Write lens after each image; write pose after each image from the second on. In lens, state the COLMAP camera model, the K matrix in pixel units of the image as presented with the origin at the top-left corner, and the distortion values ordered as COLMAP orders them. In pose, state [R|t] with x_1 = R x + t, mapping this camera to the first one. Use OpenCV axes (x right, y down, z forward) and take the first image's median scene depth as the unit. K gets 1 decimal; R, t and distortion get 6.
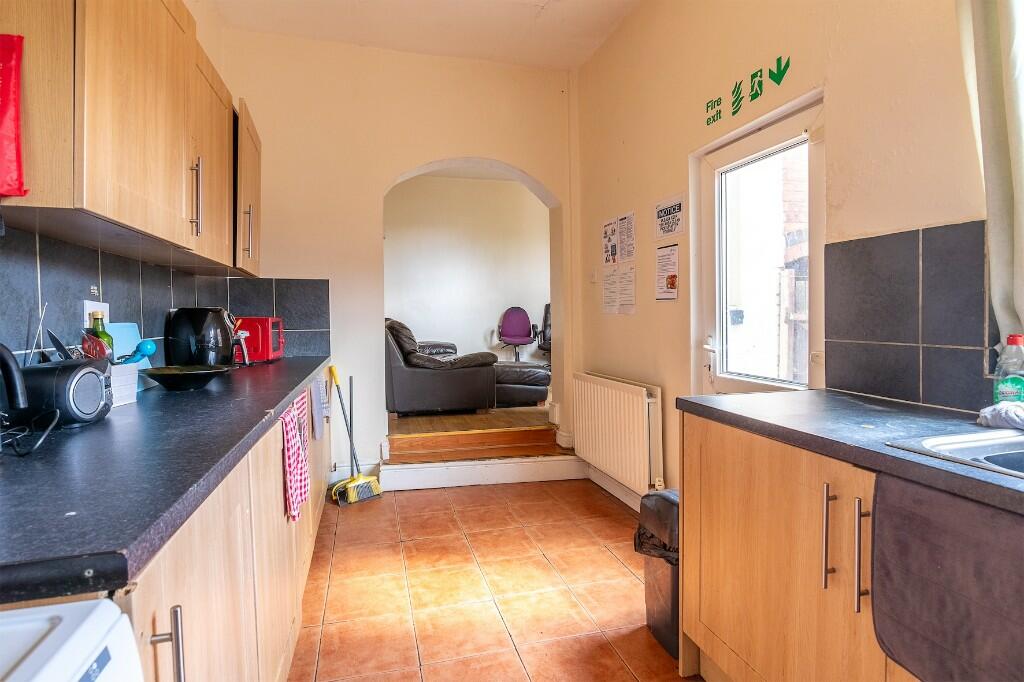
lens RADIAL K [[518.0, 0, 511.7], [0, 518.0, 319.6], [0, 0, 1]] dist [0.000124, -0.000325]
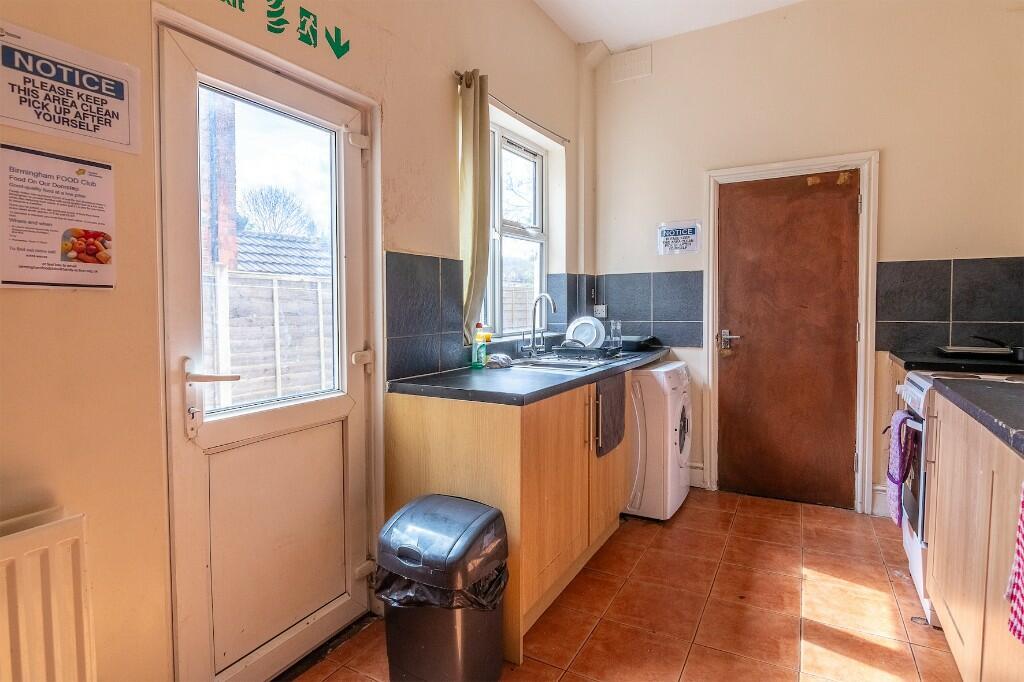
lens RADIAL K [[518.0, 0, 511.7], [0, 518.0, 319.6], [0, 0, 1]] dist [0.000124, -0.000325]
pose [[-0.696584, -0.011867, 0.717377, -0.257516], [0.016414, 0.999338, 0.032468, -0.020363], [-0.717287, 0.034392, -0.695928, 1.077221]]
